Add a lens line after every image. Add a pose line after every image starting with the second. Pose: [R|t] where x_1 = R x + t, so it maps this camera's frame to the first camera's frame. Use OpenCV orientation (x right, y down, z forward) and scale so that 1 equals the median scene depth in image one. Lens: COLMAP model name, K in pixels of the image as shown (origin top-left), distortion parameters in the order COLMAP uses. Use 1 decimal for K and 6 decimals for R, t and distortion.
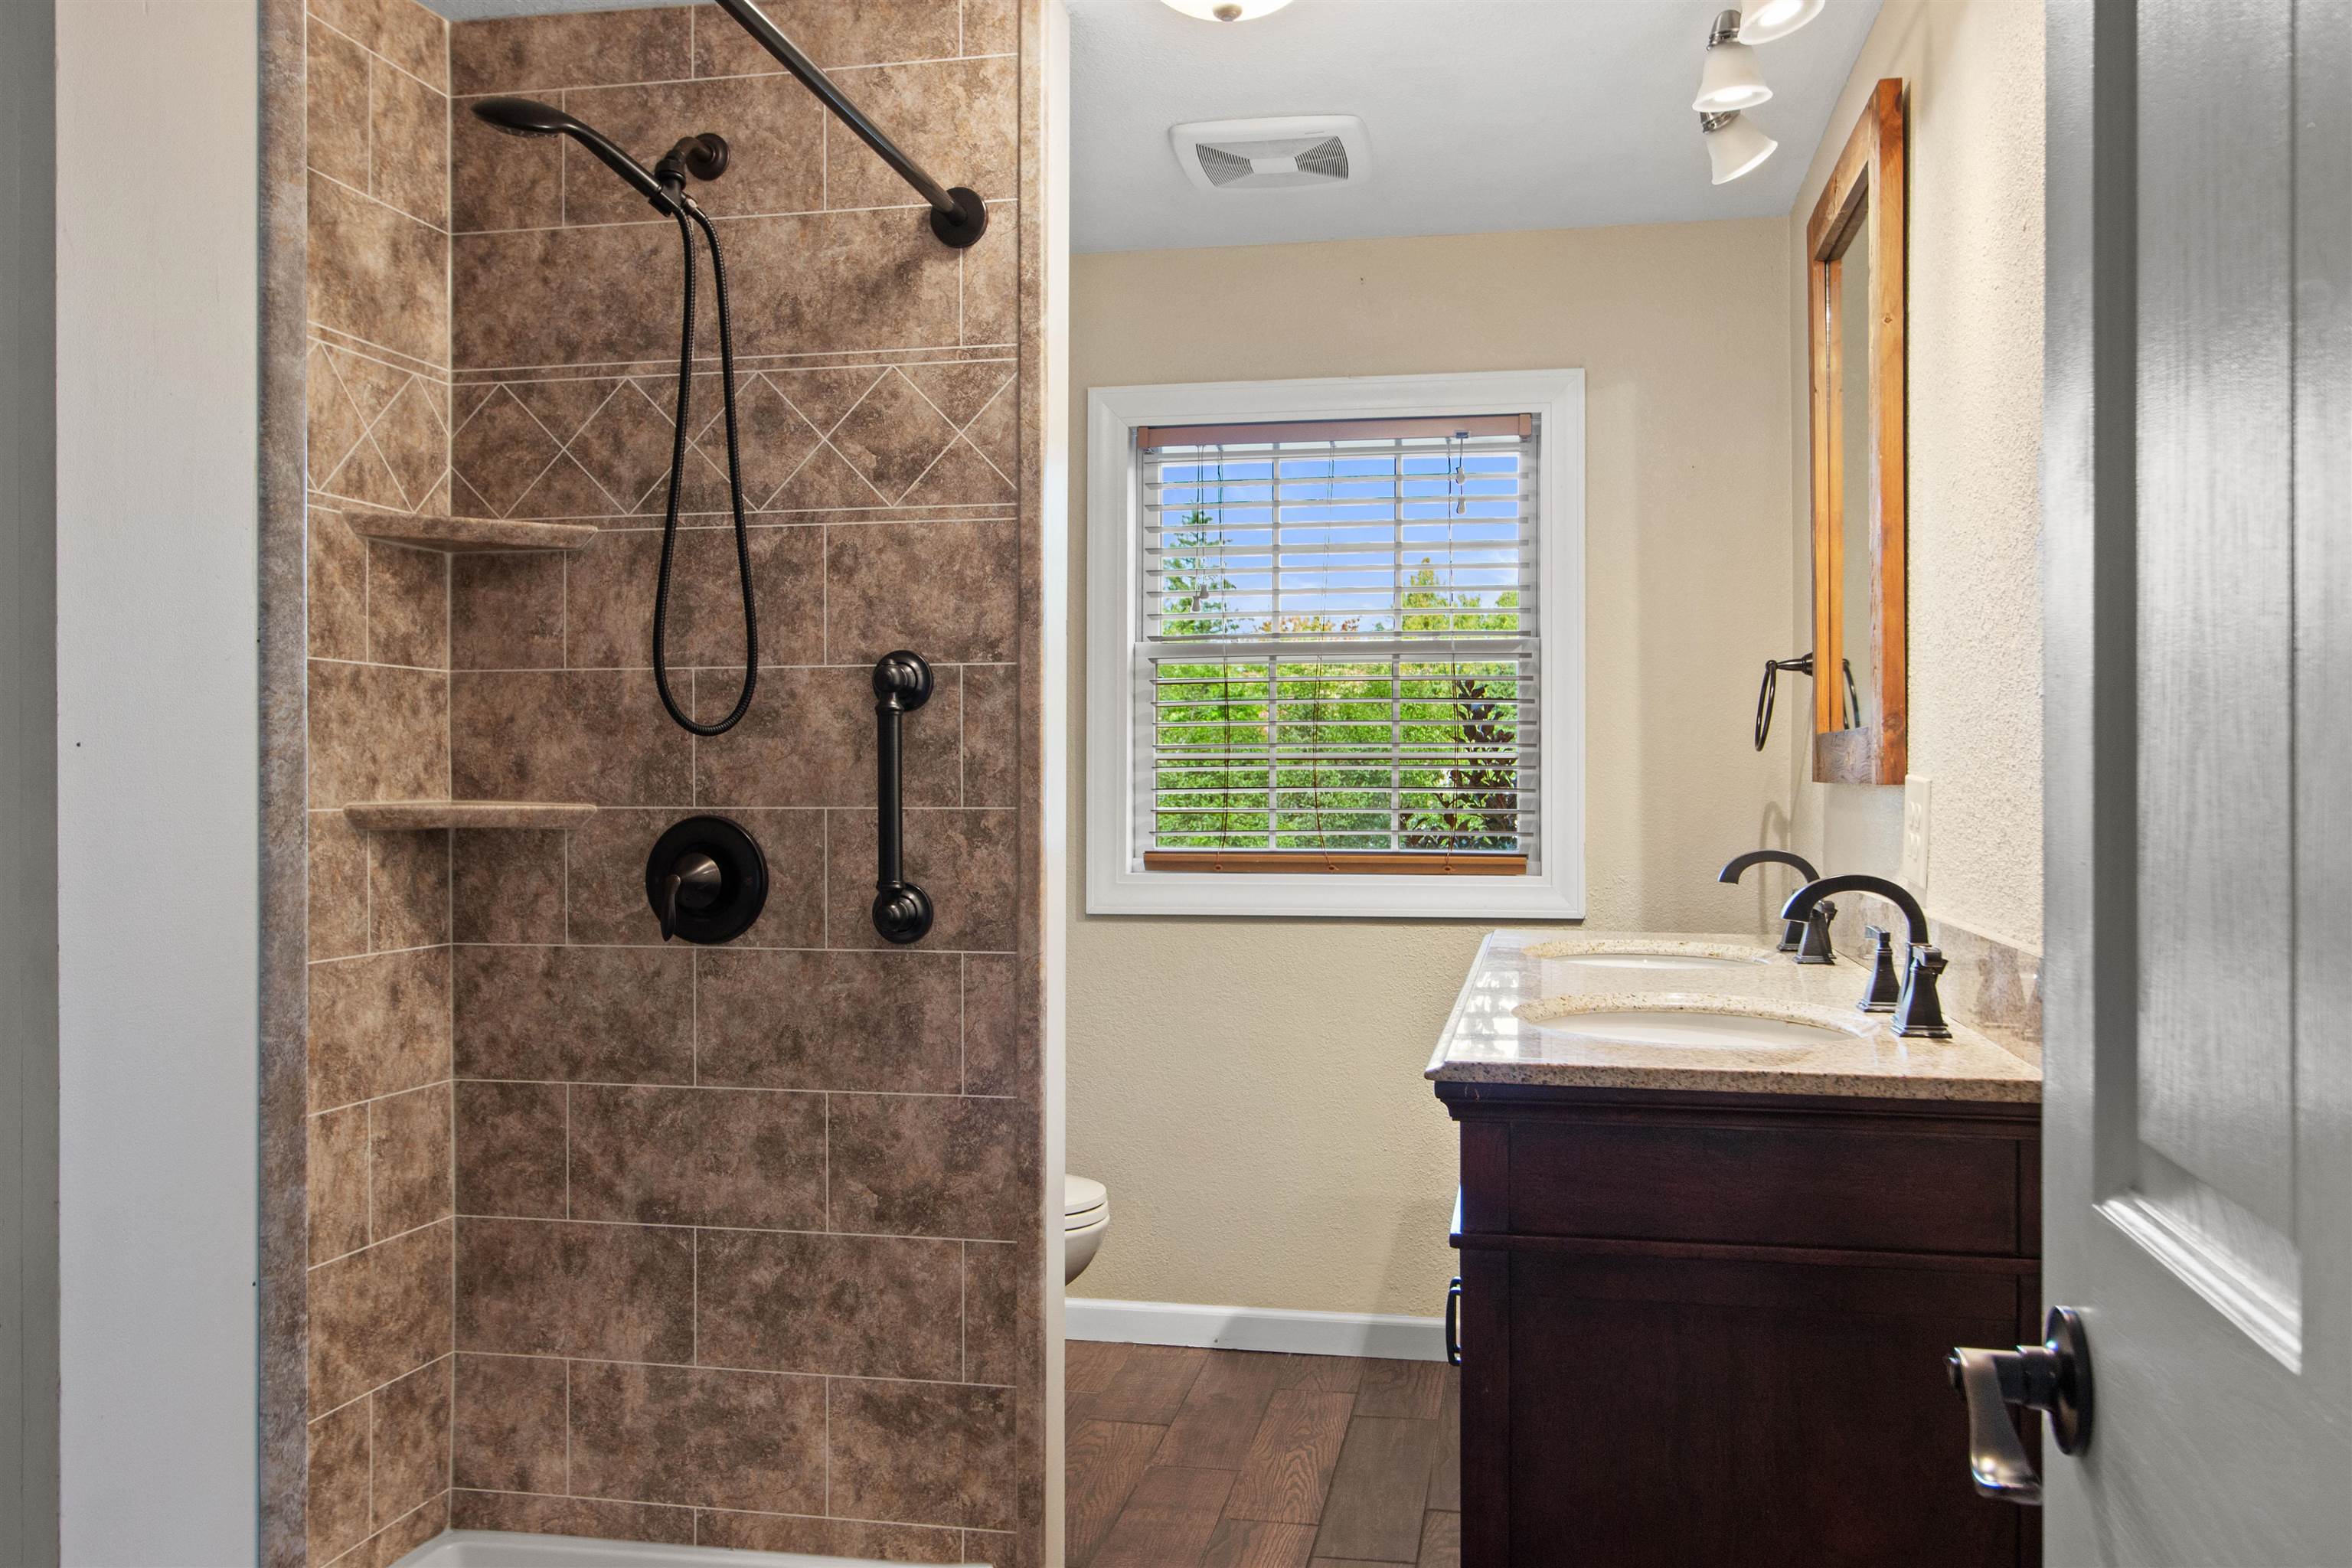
lens RADIAL K [[1847.3, 0, 1171.9], [0, 1847.3, 776.1], [0, 0, 1]] dist [-0.002272, 0.006554]
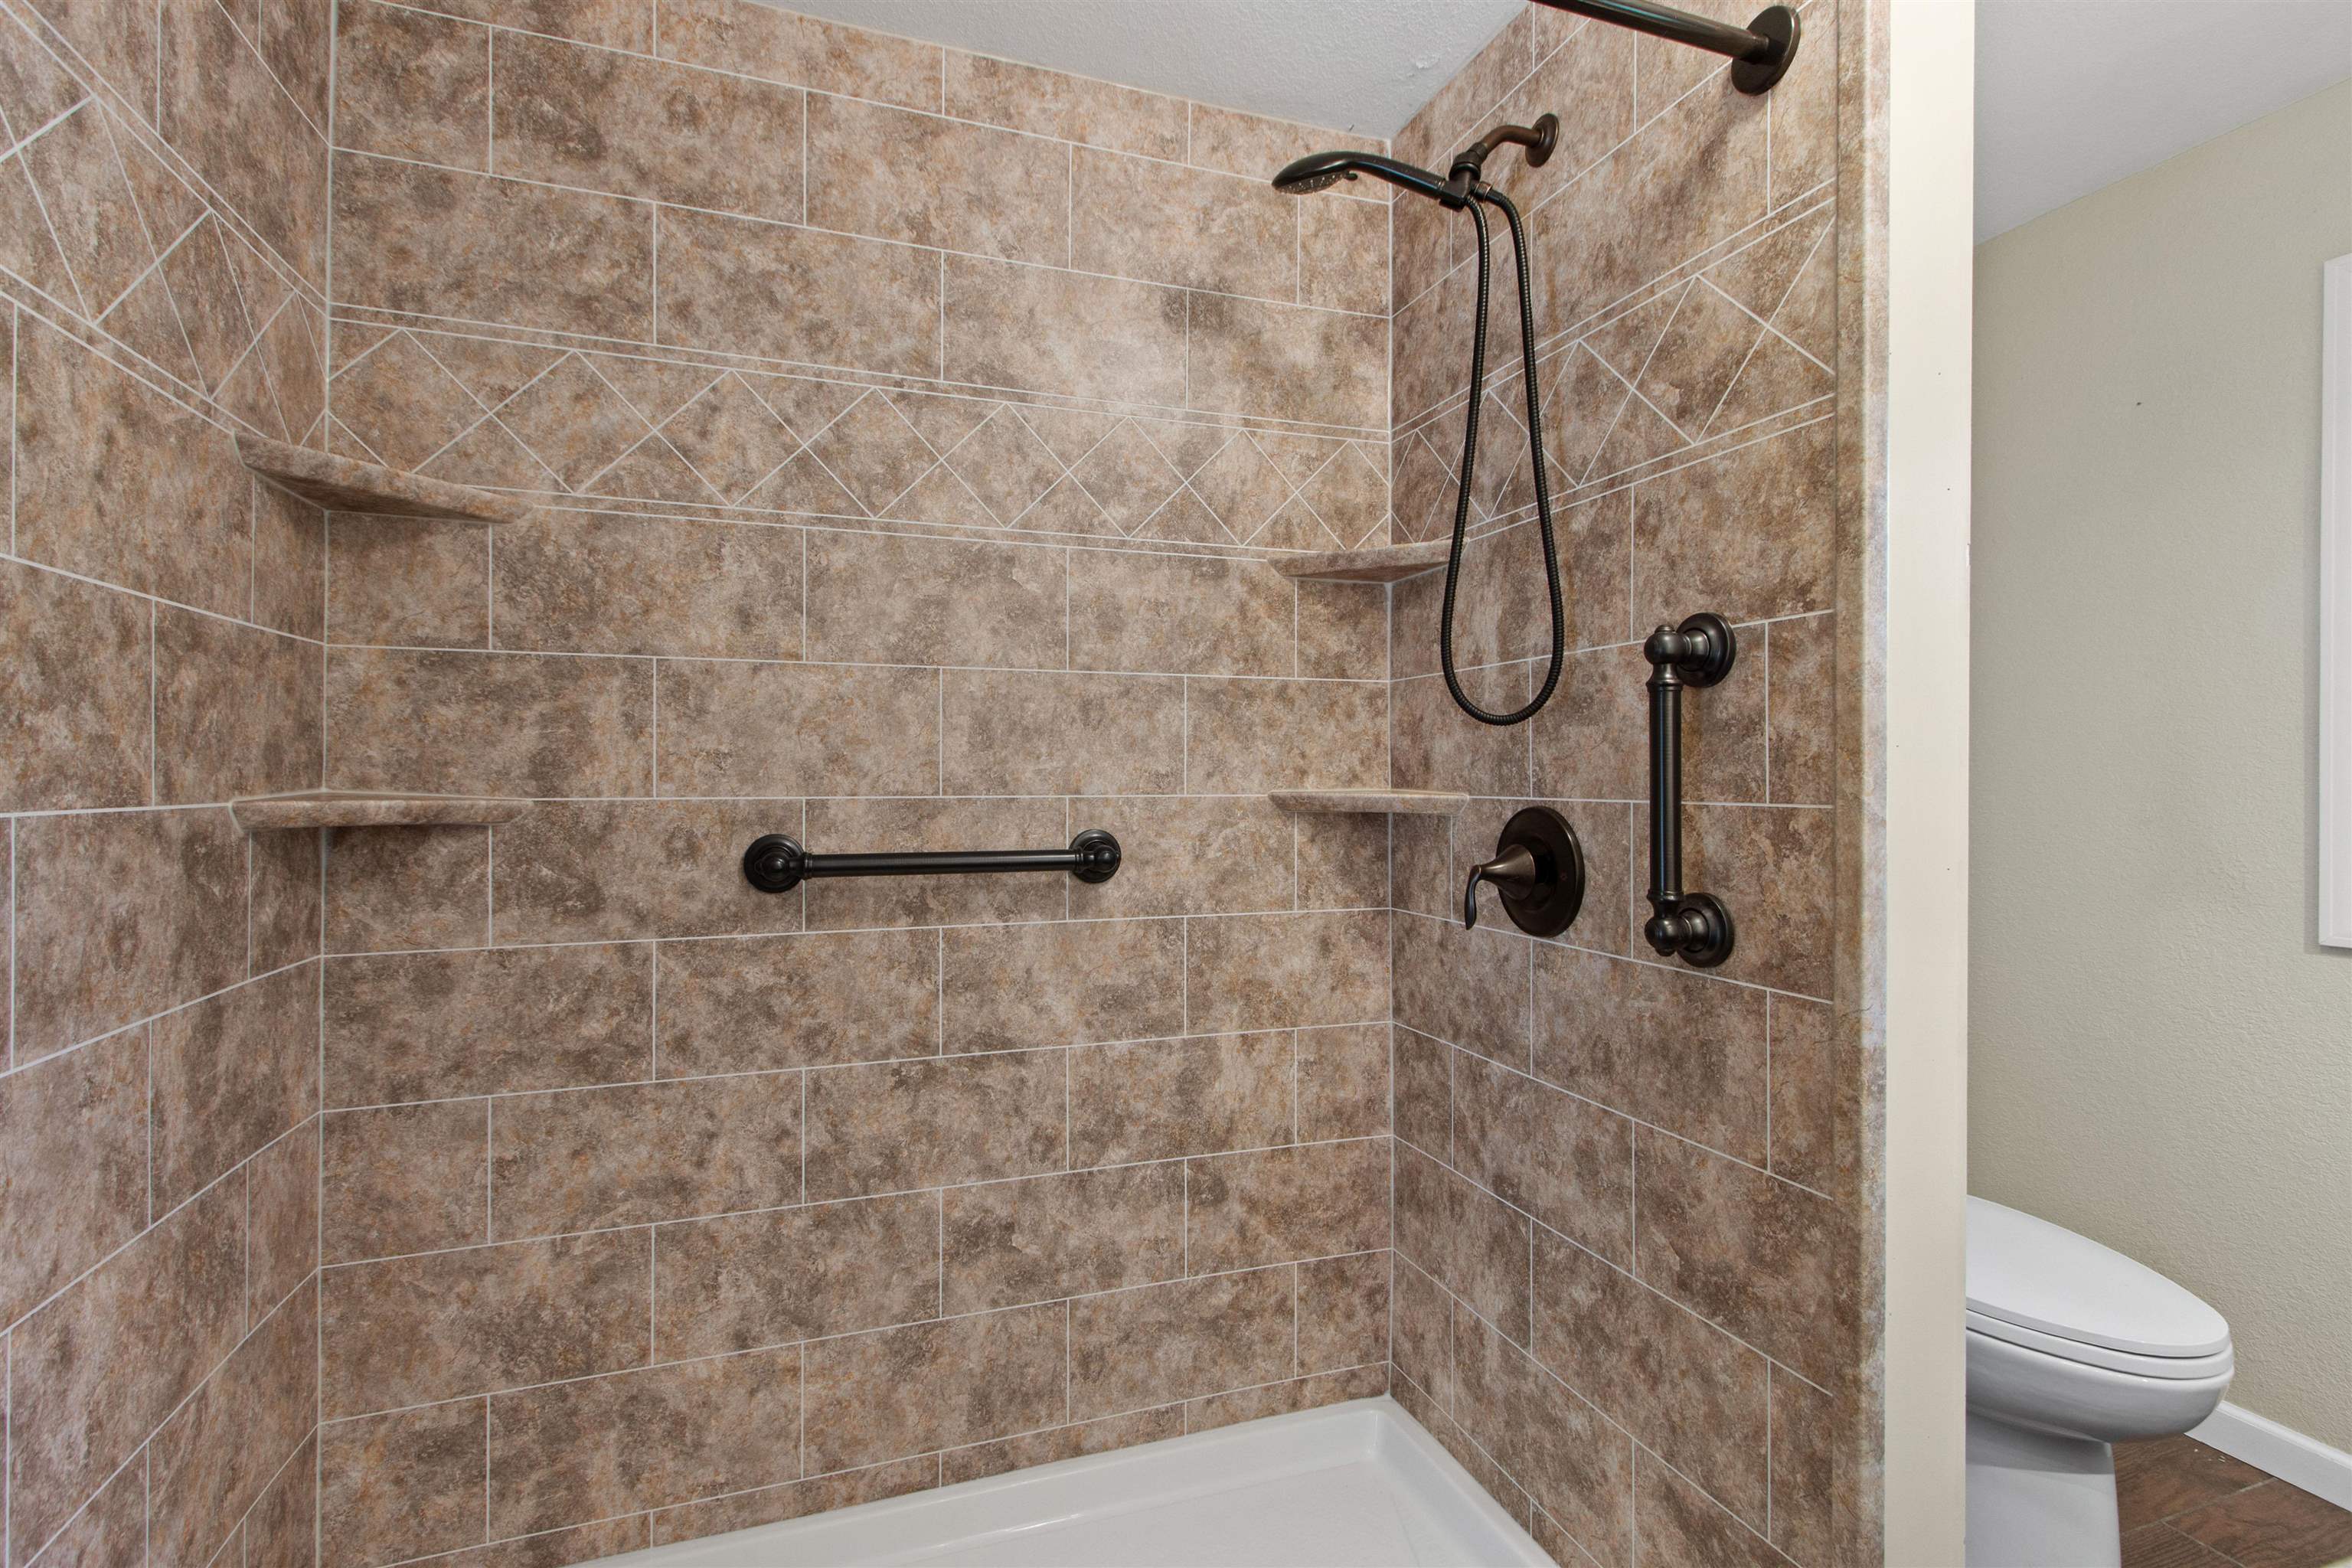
lens RADIAL K [[1084.5, 0, 1178.3], [0, 1084.5, 774.7], [0, 0, 1]] dist [0.000911, 0.001629]
pose [[0.511209, -0.001222, -0.859455, 0.151460], [0.004558, 0.999989, 0.001289, 0.002706], [0.859444, -0.004576, 0.511209, 0.543278]]
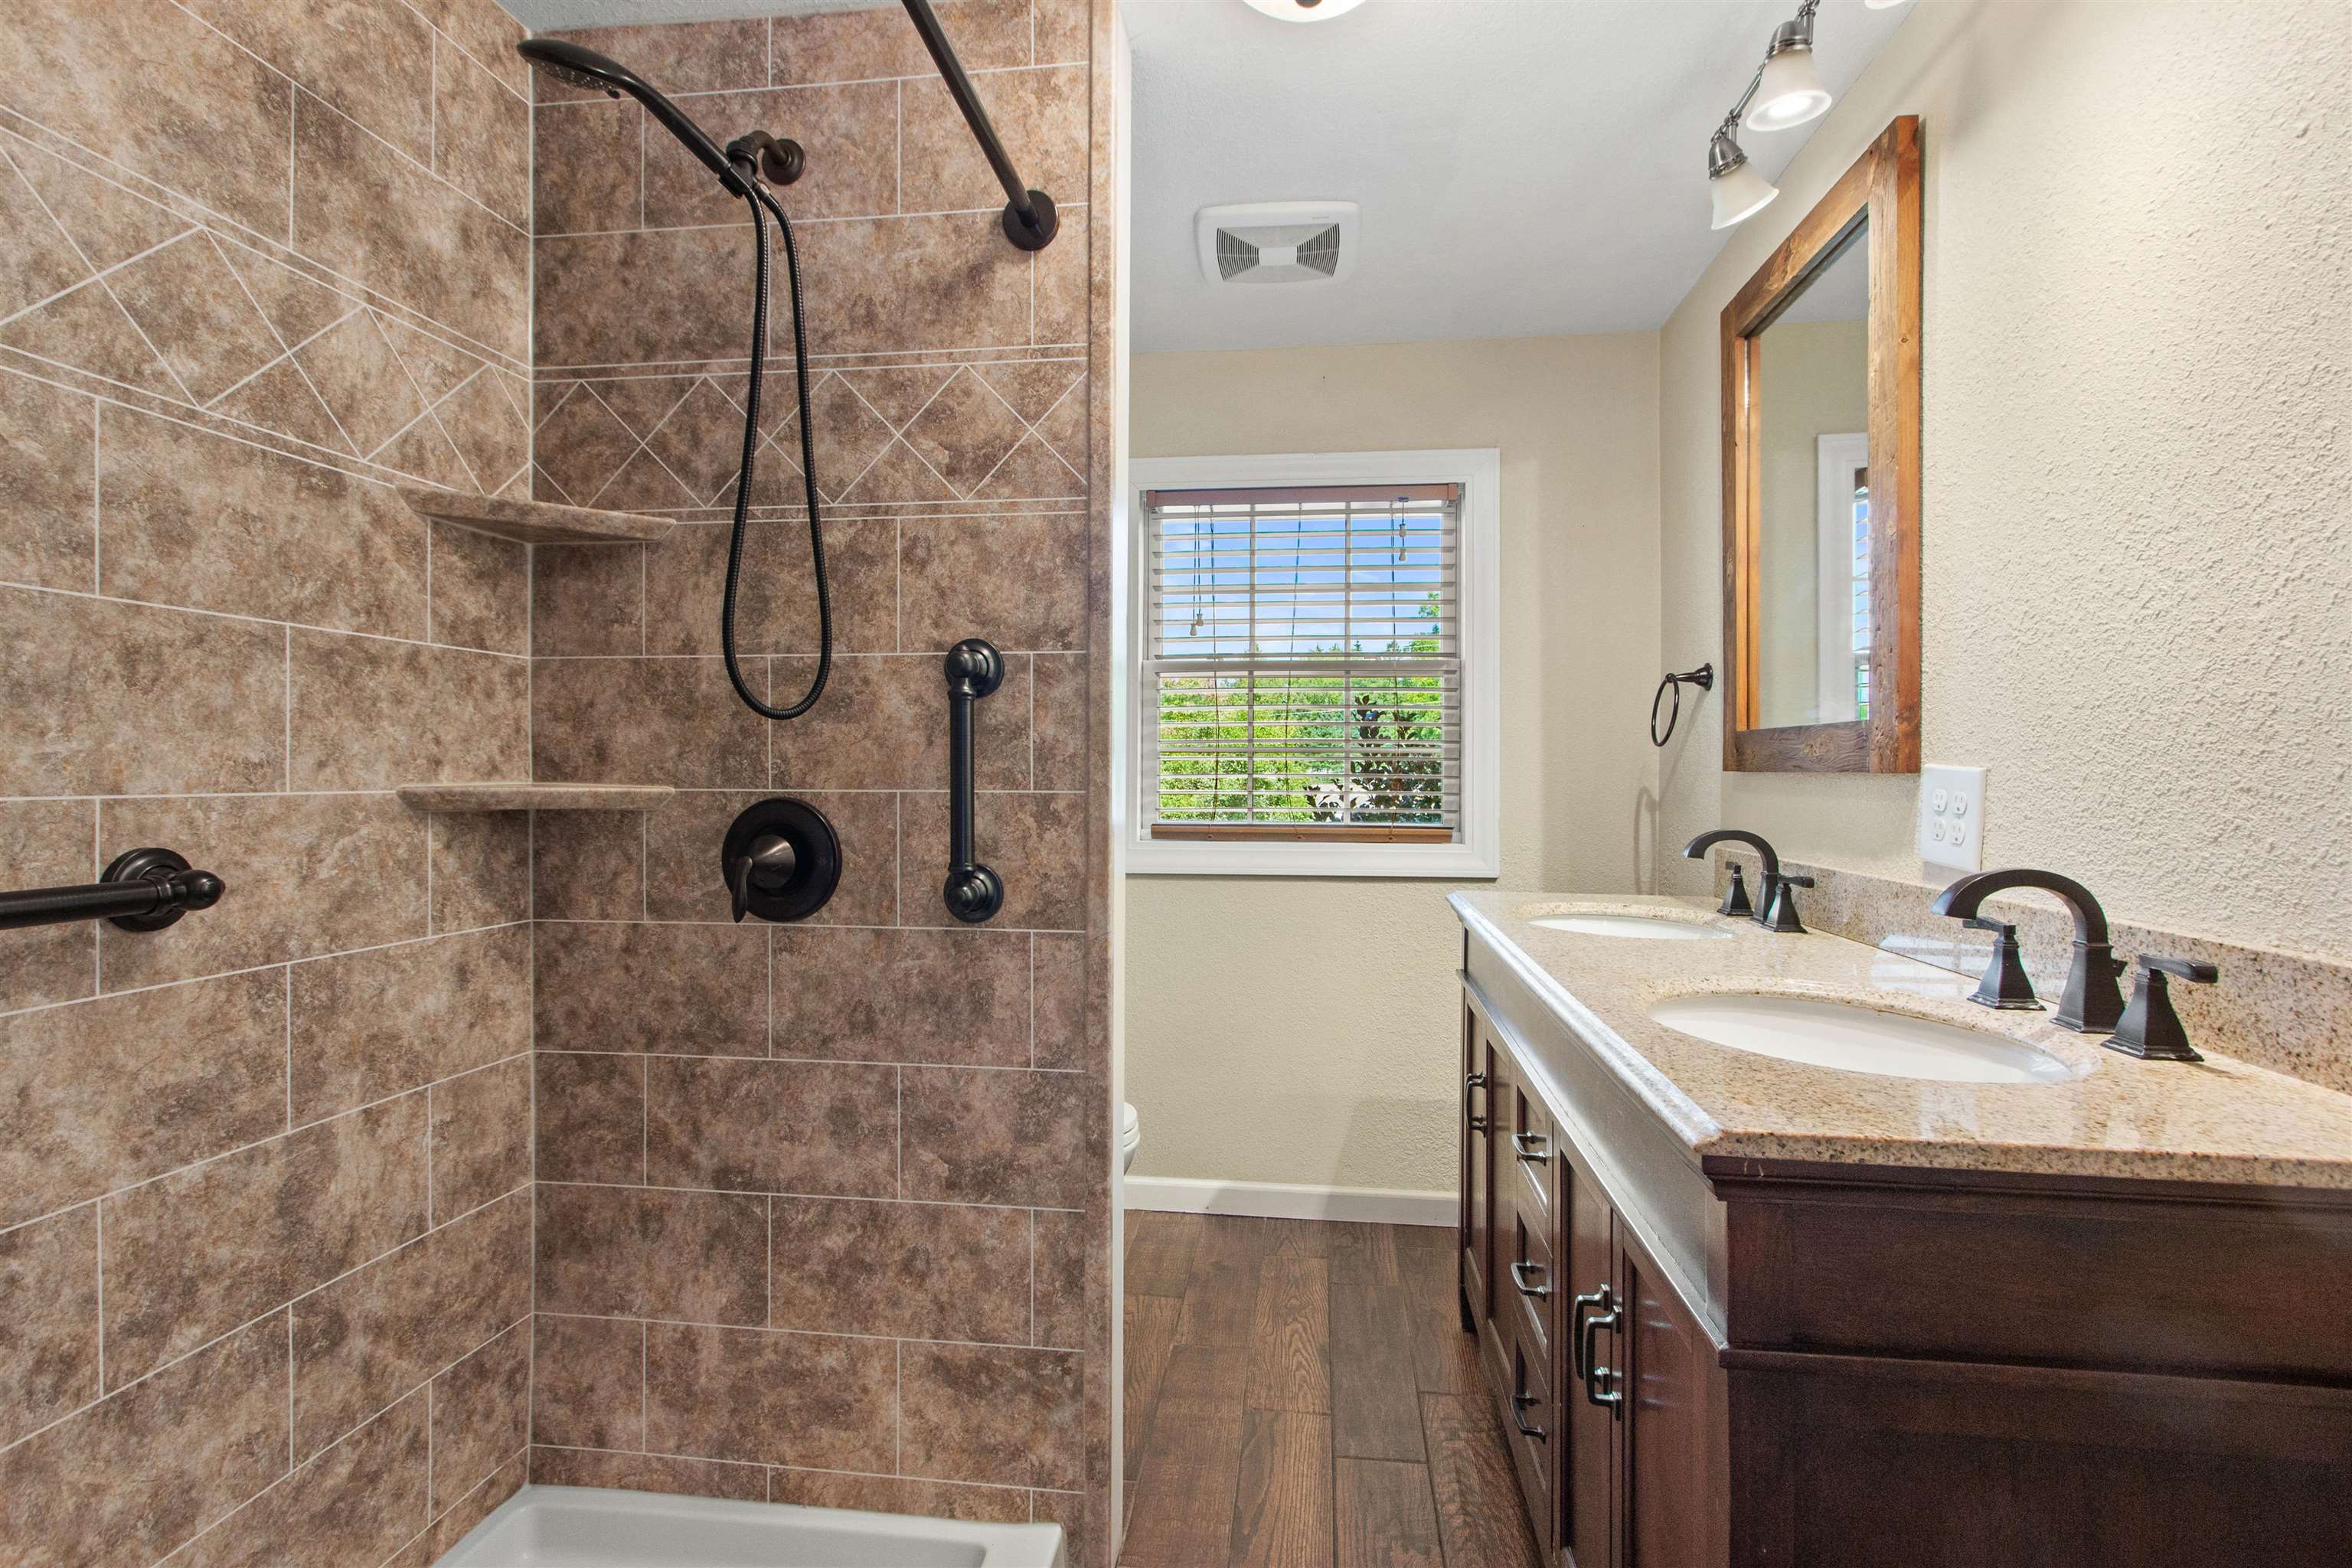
lens RADIAL K [[1084.5, 0, 1178.3], [0, 1084.5, 774.7], [0, 0, 1]] dist [0.000911, 0.001629]
pose [[0.997628, 0.003778, 0.068731, -0.072629], [-0.004186, 0.999974, 0.005792, 0.003920], [-0.068707, -0.006066, 0.997618, 0.382329]]
